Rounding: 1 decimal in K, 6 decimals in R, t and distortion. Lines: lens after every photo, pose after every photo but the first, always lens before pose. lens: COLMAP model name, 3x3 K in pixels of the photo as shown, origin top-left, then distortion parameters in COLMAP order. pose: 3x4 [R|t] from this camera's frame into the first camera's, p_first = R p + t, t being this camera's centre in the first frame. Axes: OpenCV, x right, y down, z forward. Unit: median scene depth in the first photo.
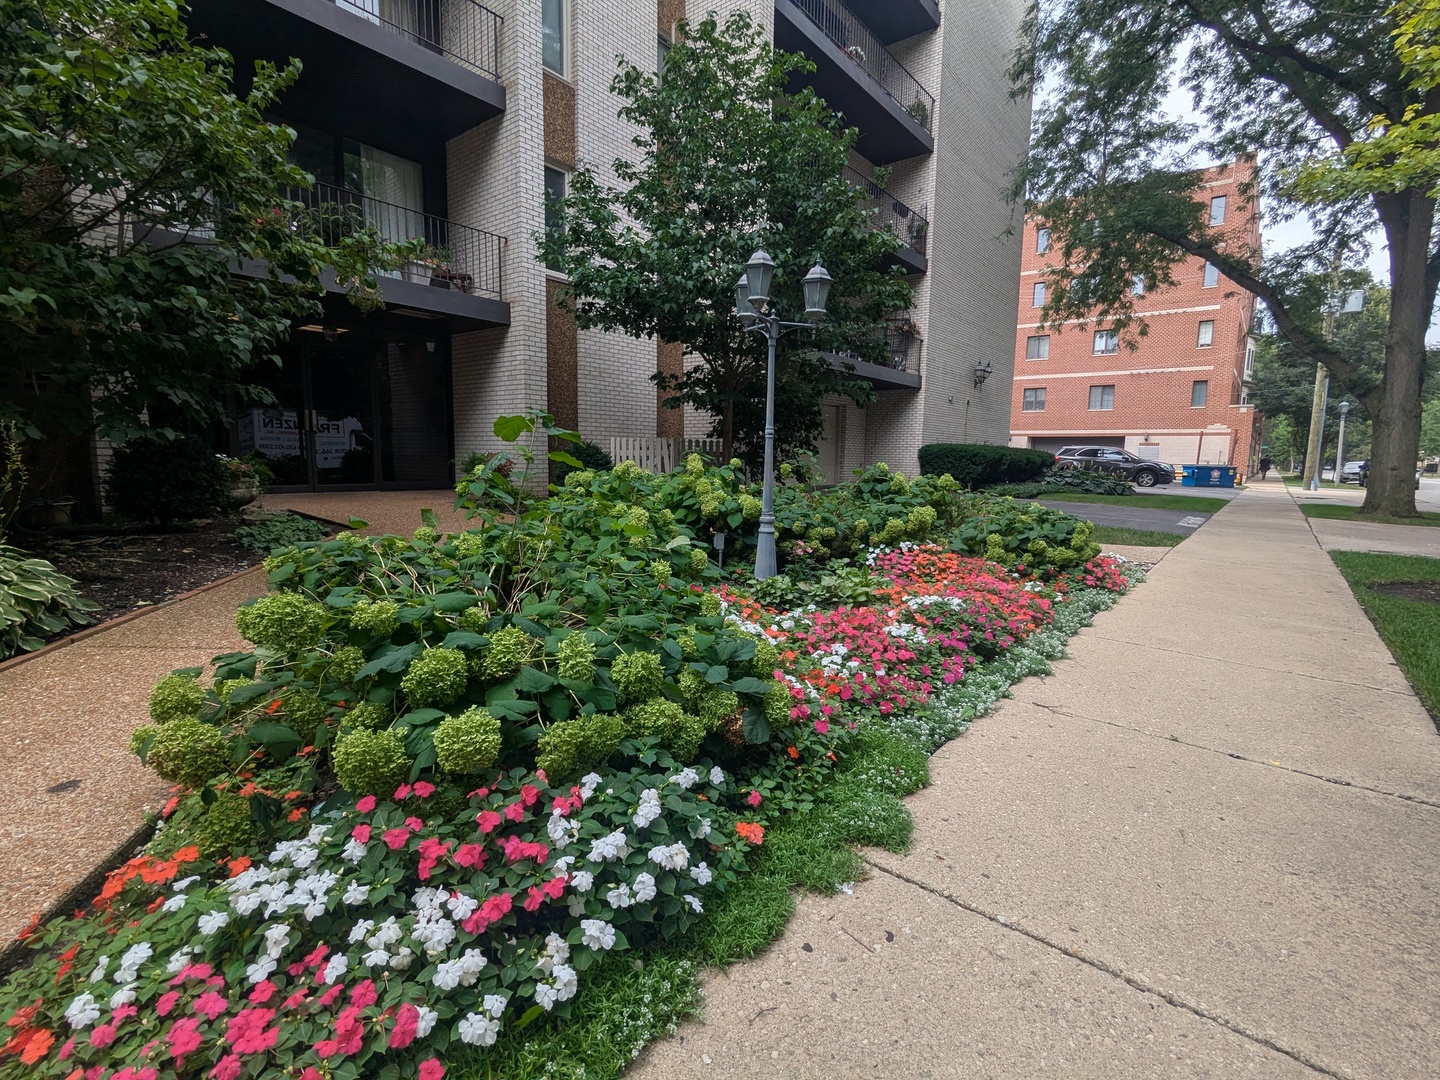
lens RADIAL K [[686.4, 0, 712.8], [0, 686.4, 532.4], [0, 0, 1]] dist [-0.002275, 0.001126]
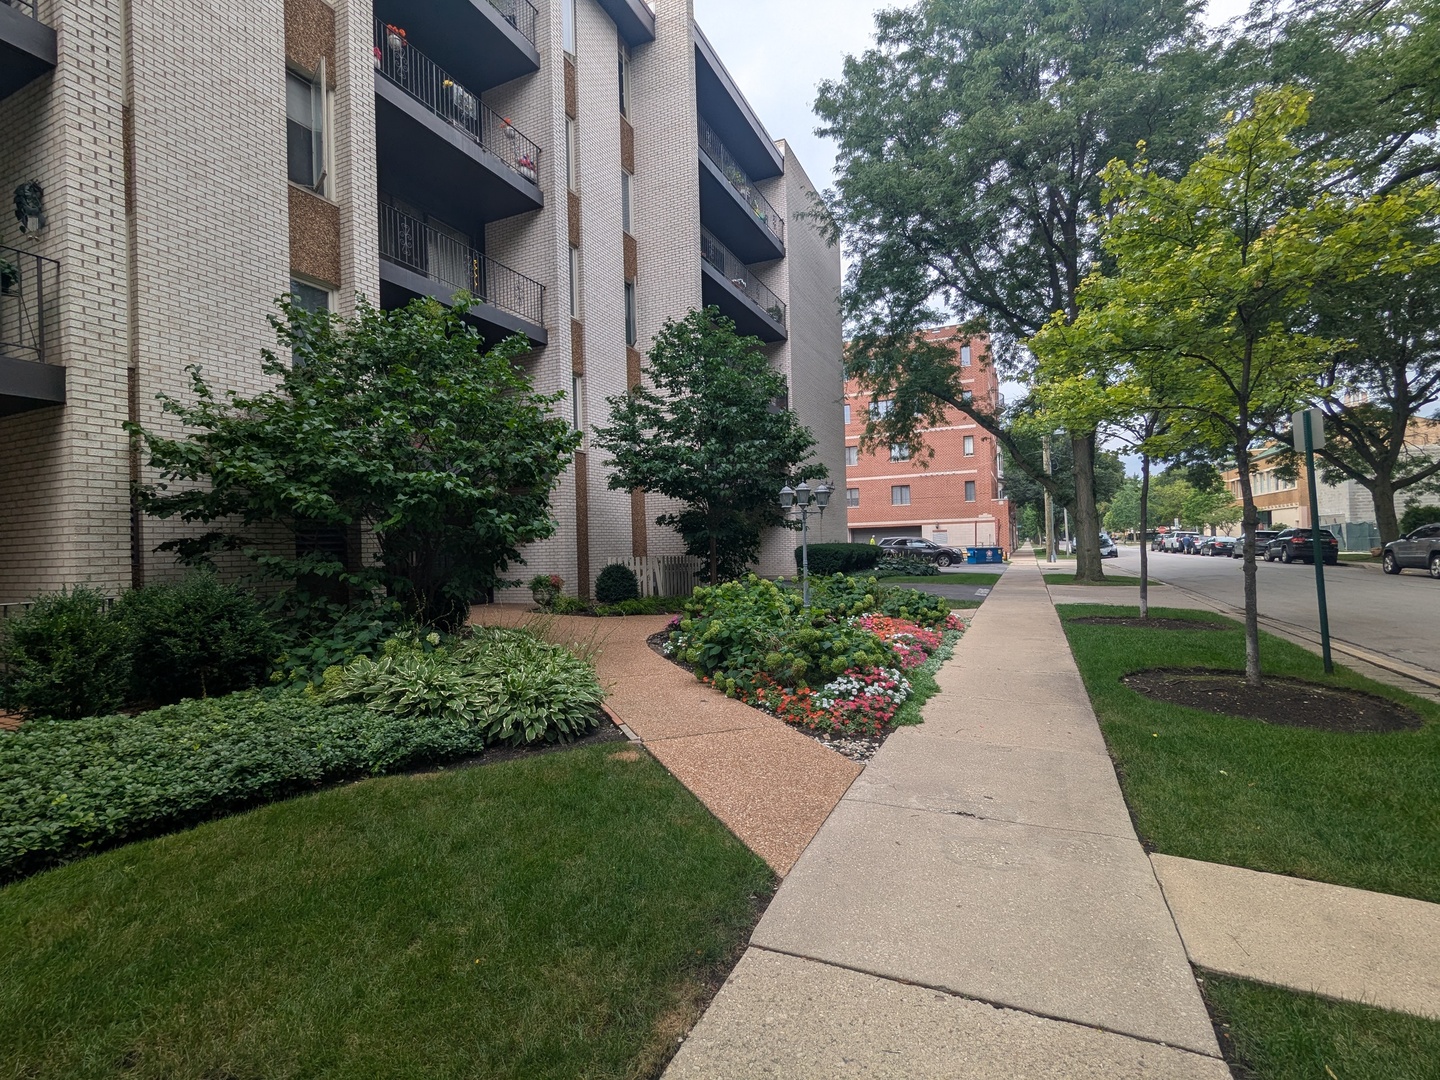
lens RADIAL K [[686.4, 0, 712.8], [0, 686.4, 532.4], [0, 0, 1]] dist [-0.002275, 0.001126]
pose [[0.967341, -0.041436, 0.250070, -0.152406], [0.074781, 0.989290, -0.125351, -0.000392], [-0.242198, 0.139958, 0.960079, -0.200271]]
